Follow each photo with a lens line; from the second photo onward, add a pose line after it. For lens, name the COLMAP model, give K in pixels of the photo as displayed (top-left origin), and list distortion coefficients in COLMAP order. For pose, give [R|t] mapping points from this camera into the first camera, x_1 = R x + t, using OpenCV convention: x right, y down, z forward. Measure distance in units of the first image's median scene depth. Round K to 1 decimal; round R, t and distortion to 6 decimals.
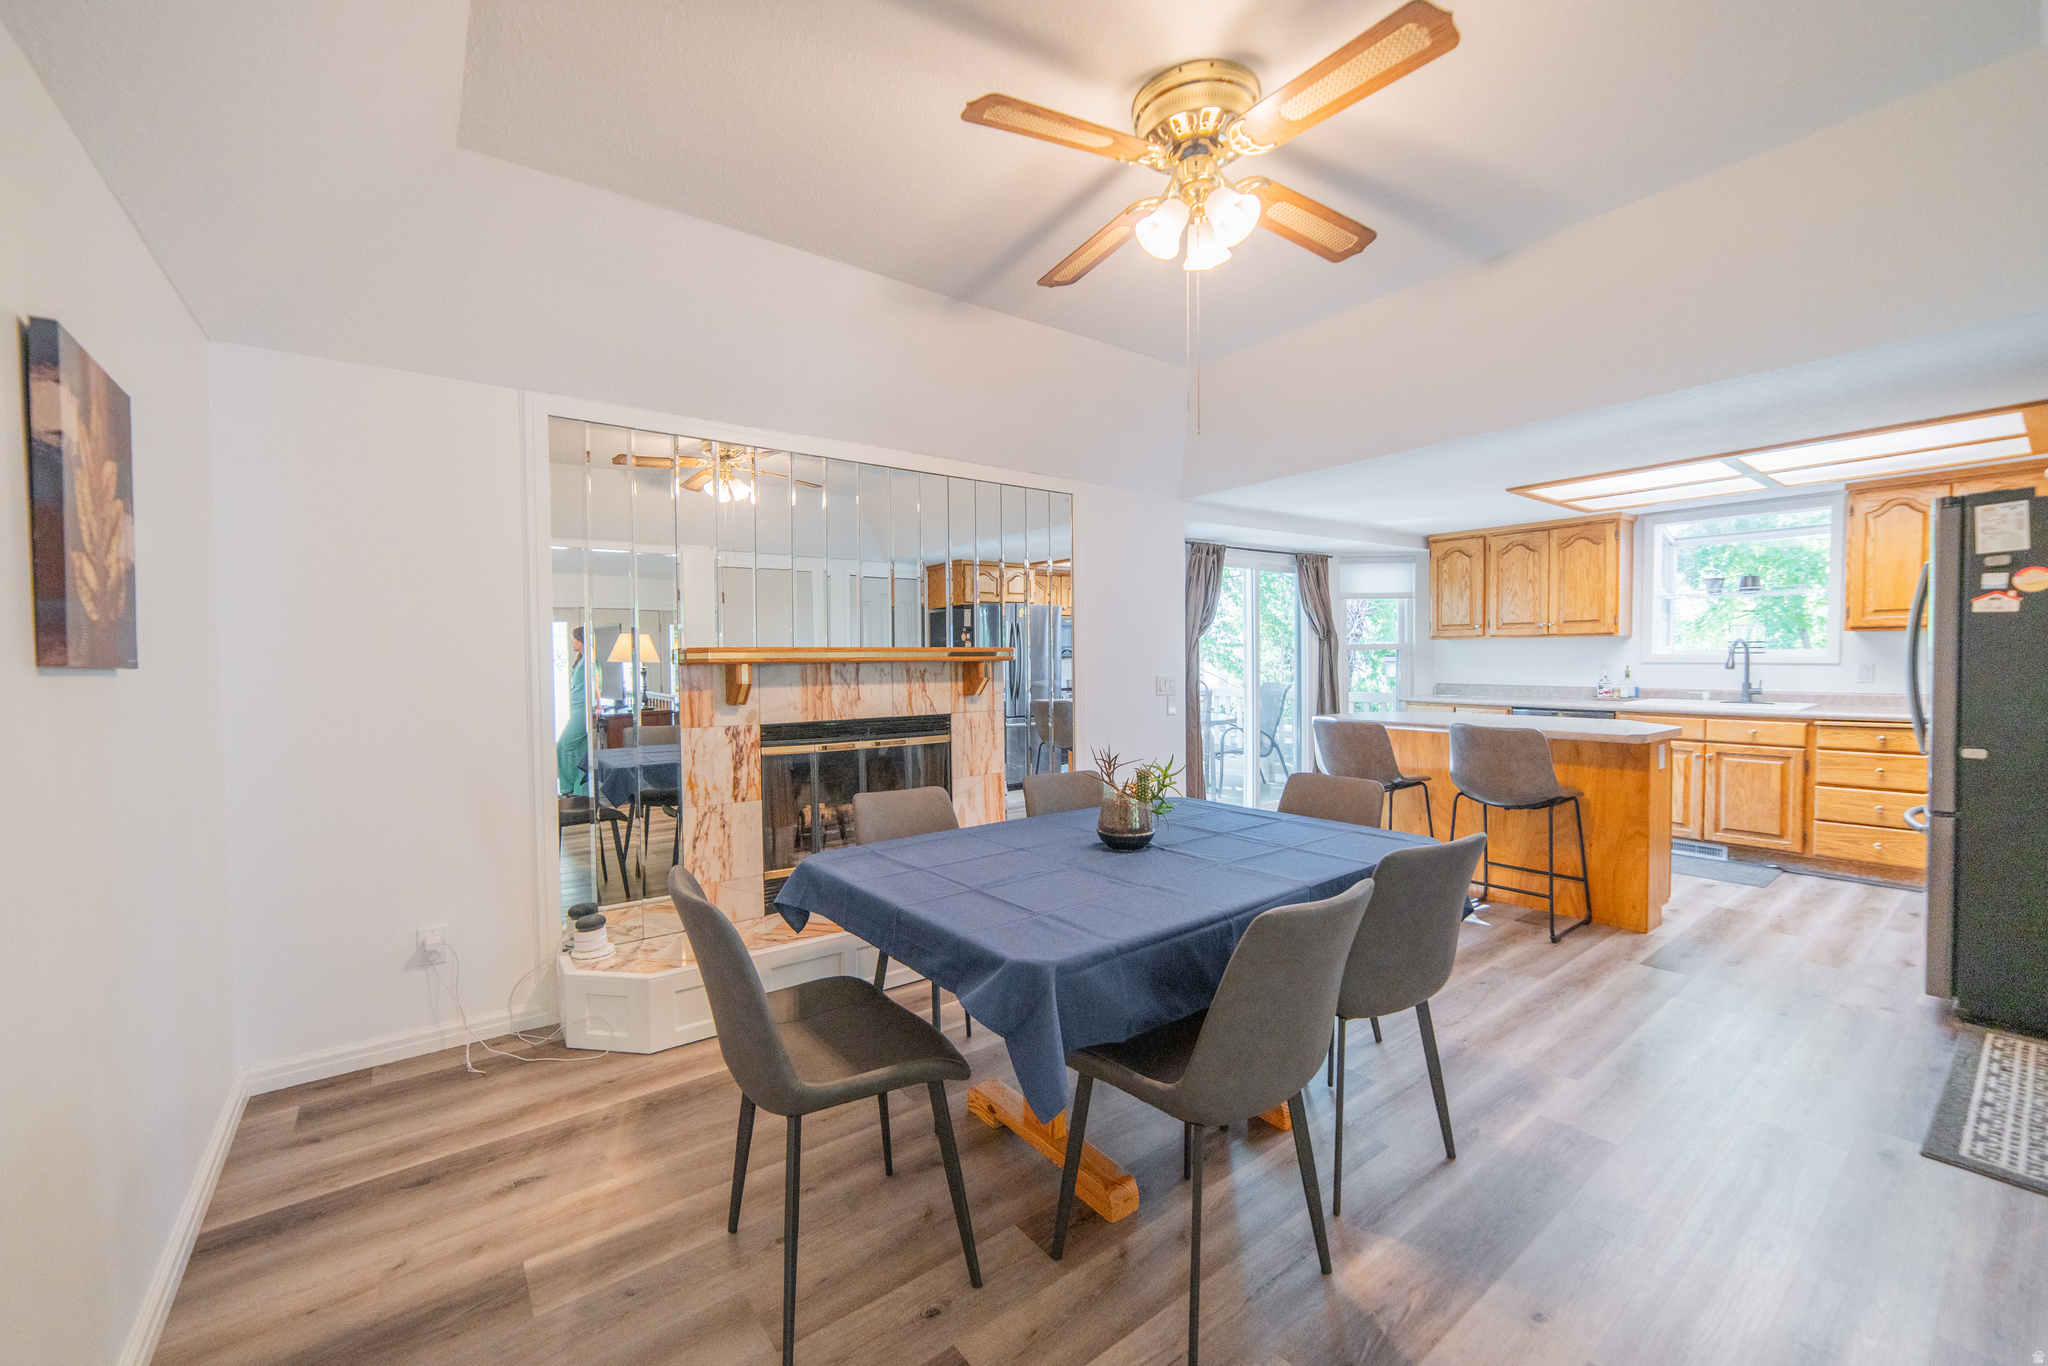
lens RADIAL K [[808.3, 0, 1024.0], [0, 808.3, 683.0], [0, 0, 1]] dist [0.001773, 0.000393]
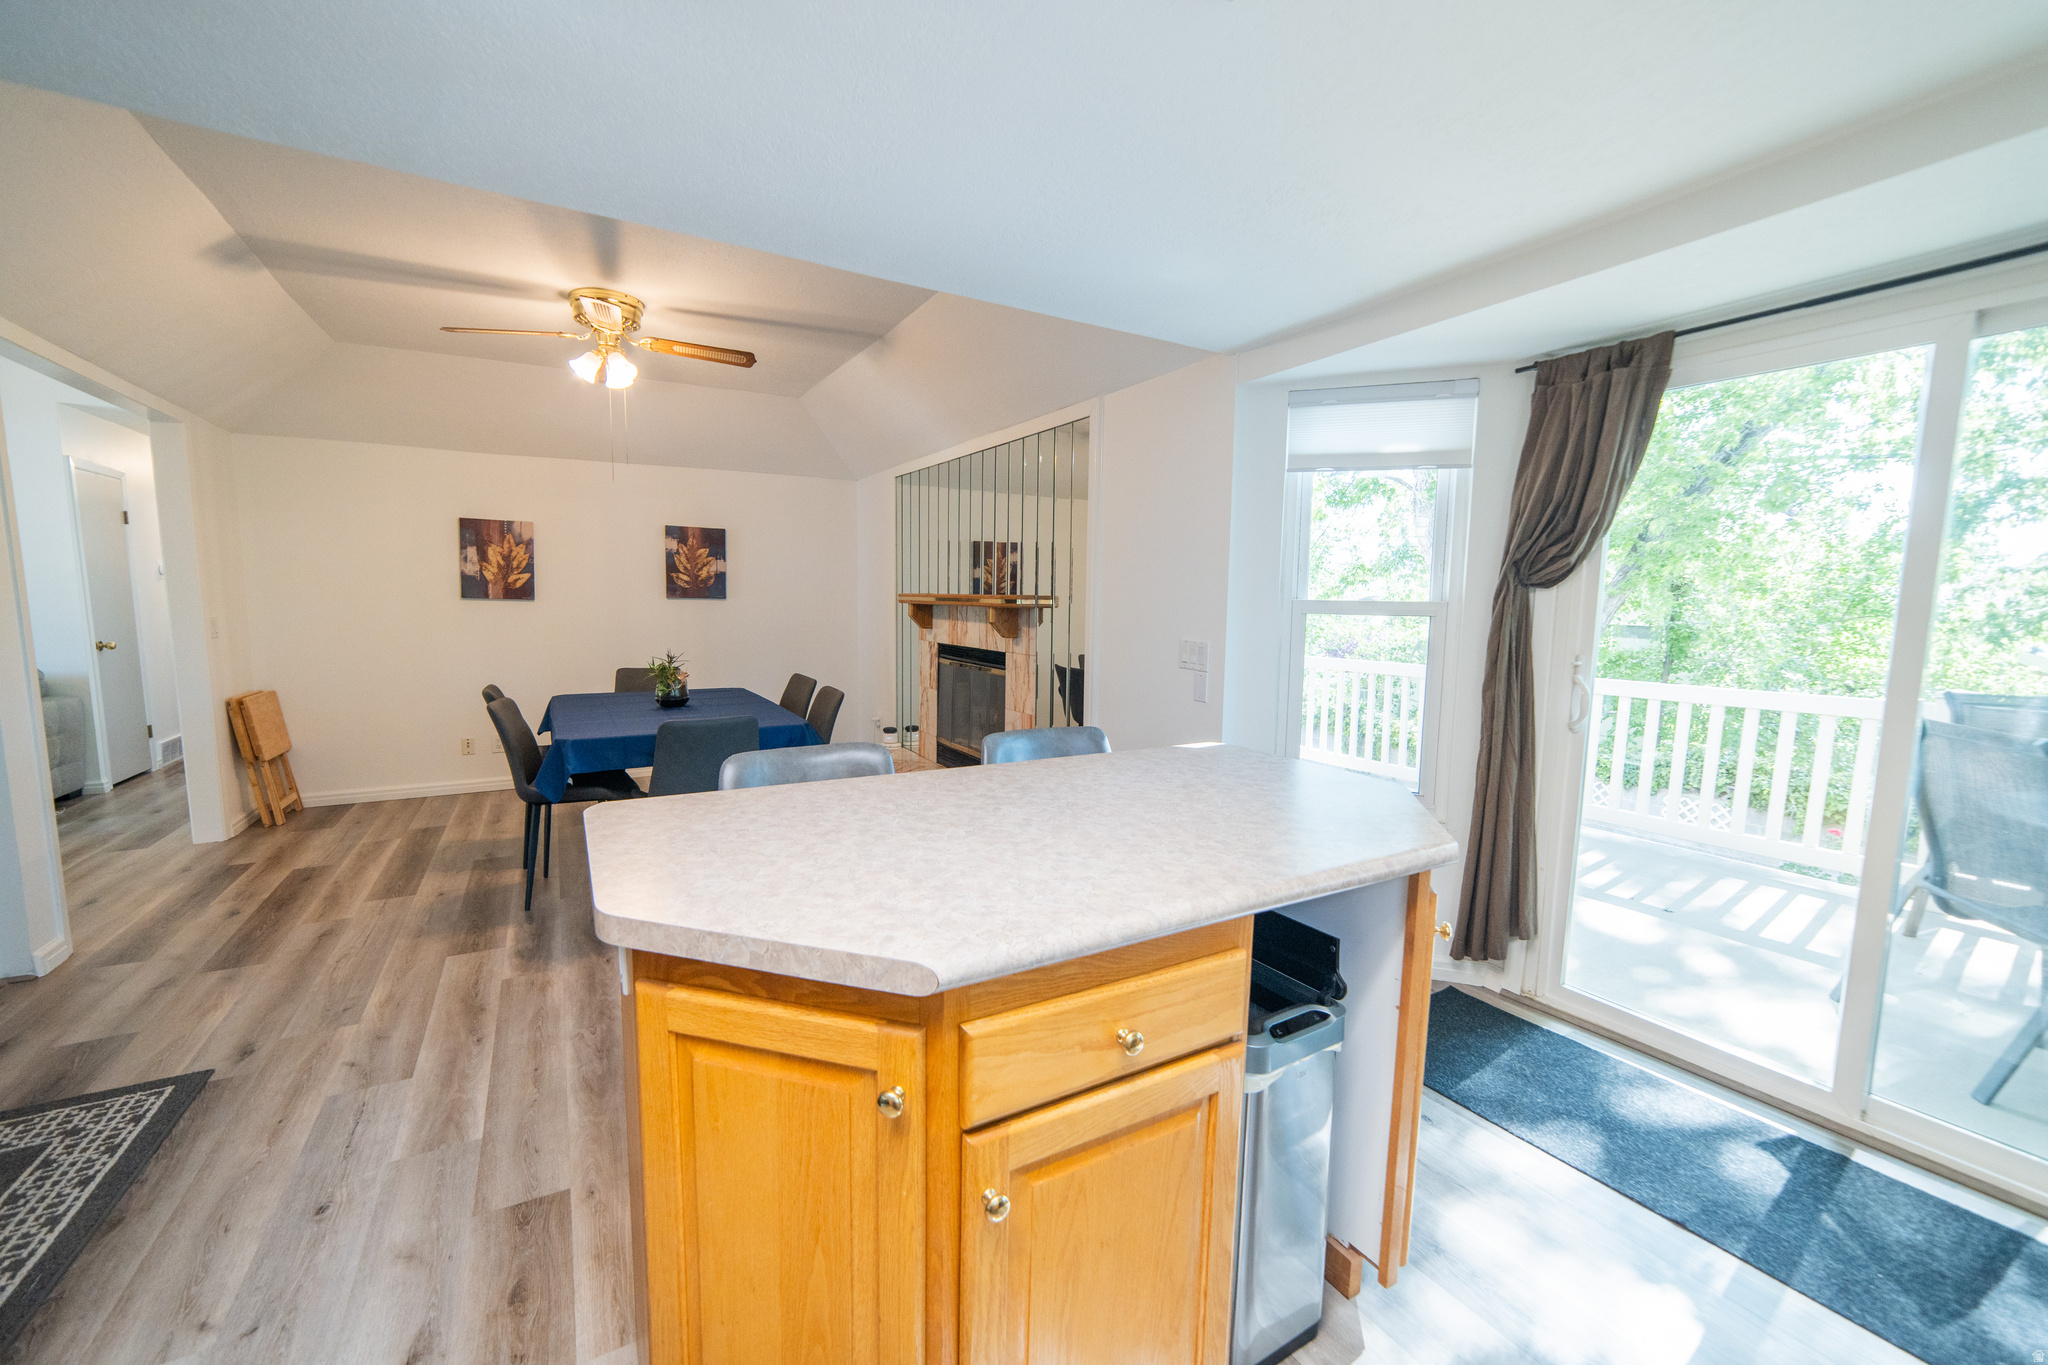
lens RADIAL K [[808.3, 0, 1024.0], [0, 808.3, 682.5], [0, 0, 1]] dist [0.001773, 0.000393]
pose [[-0.130693, 0.115258, -0.984700, 0.734722], [-0.041261, 0.991727, 0.121557, -0.042743], [0.990564, 0.056516, -0.124856, 0.815055]]
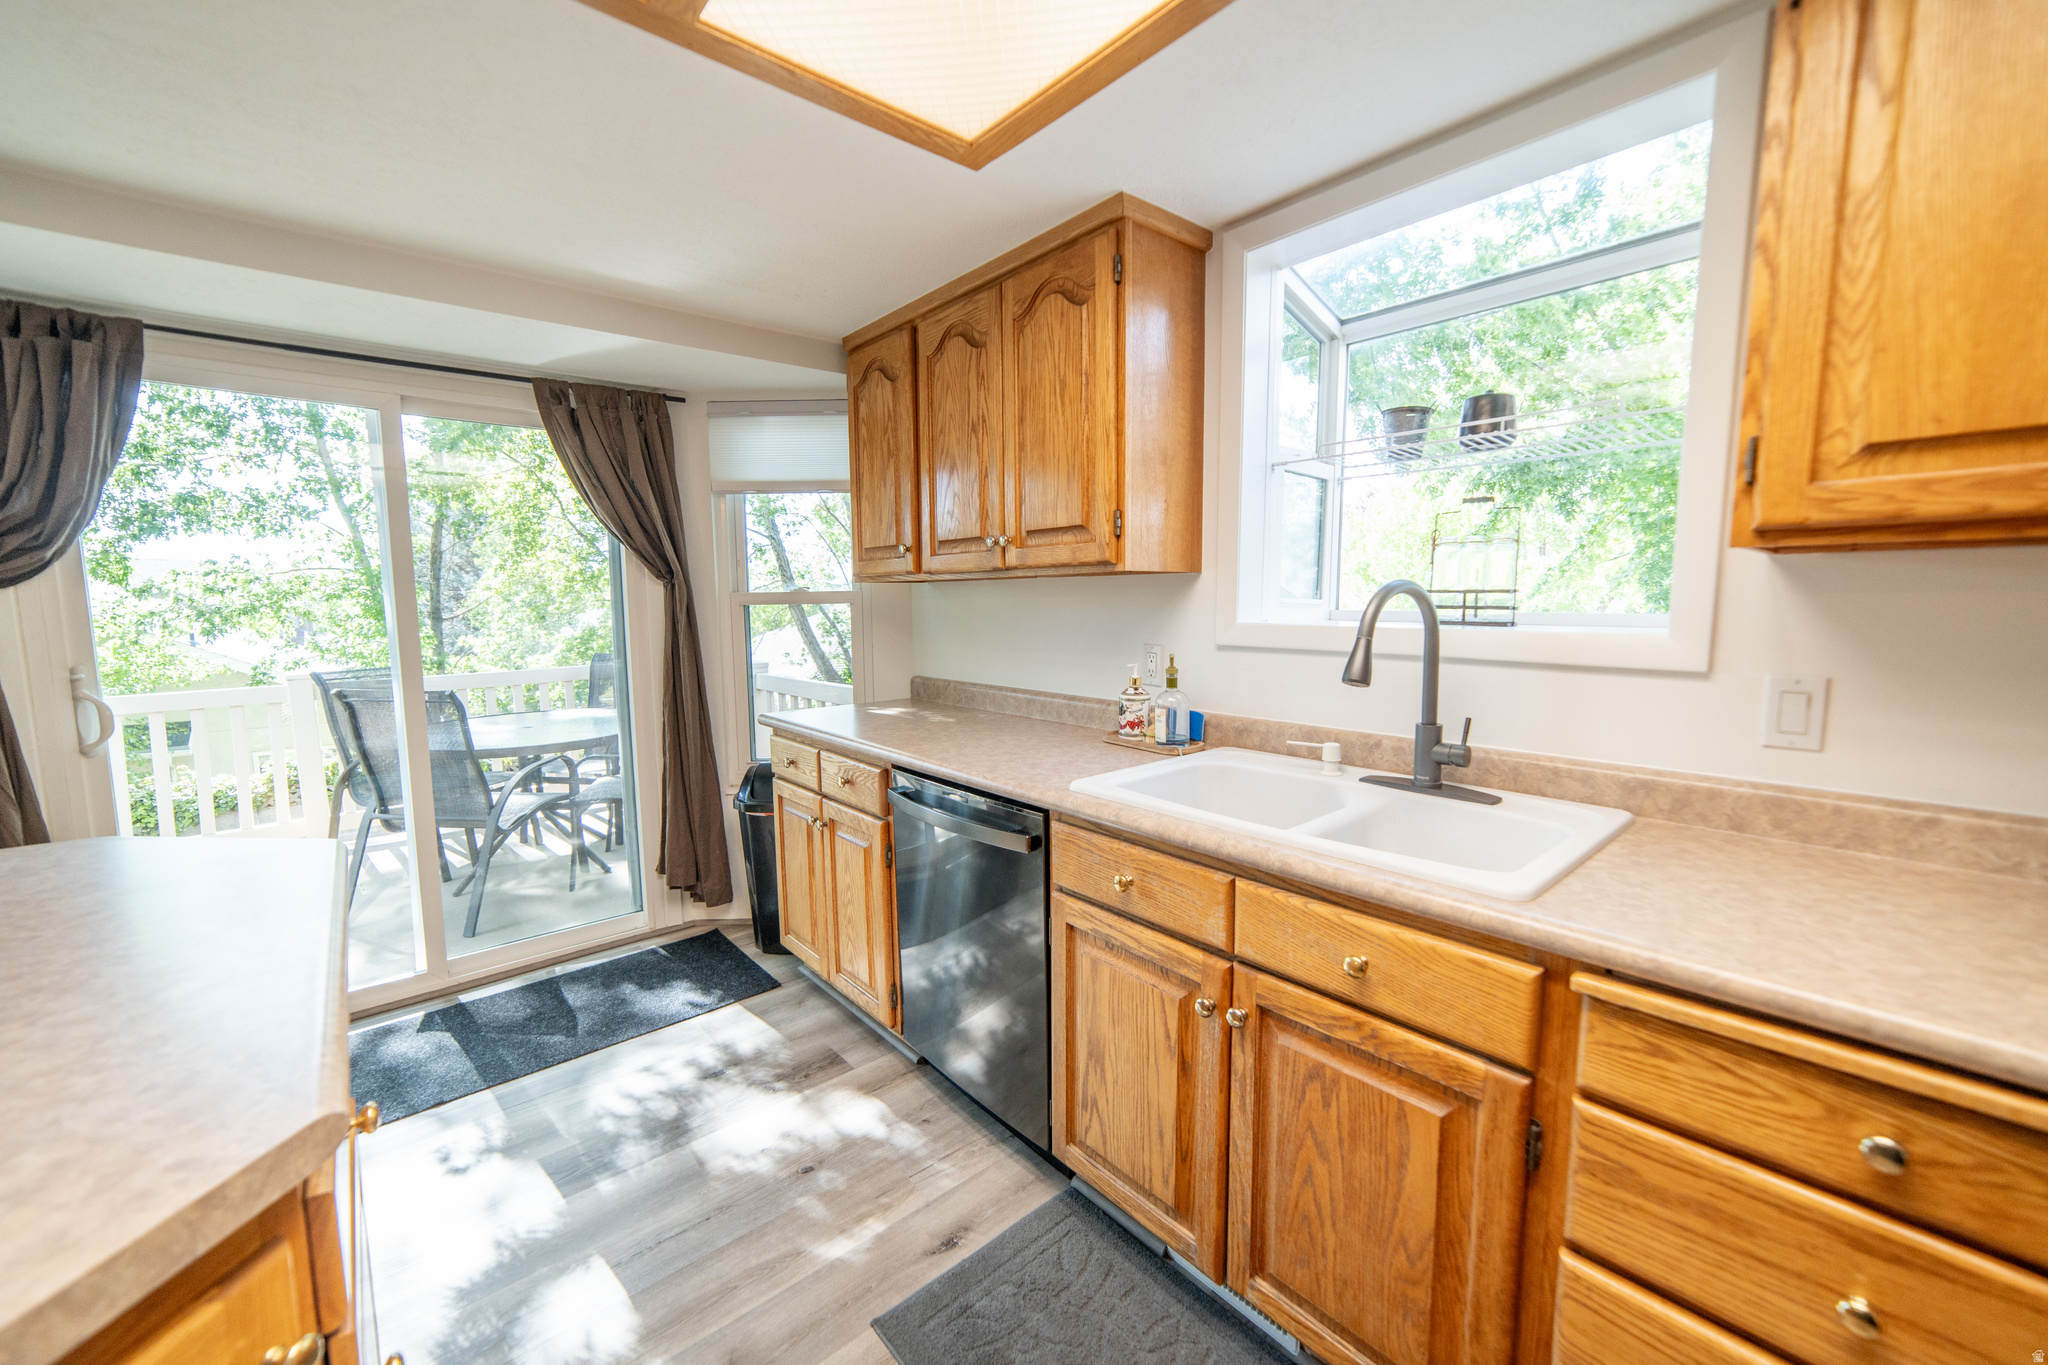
lens RADIAL K [[794.8, 0, 1024.0], [0, 794.8, 682.5], [0, 0, 1]] dist [-0.010077, 0.000415]
pose [[0.998311, -0.002929, 0.058023, 0.675262], [-0.001122, 0.997570, 0.069661, -0.034599], [-0.058086, -0.069609, 0.995882, 0.664152]]
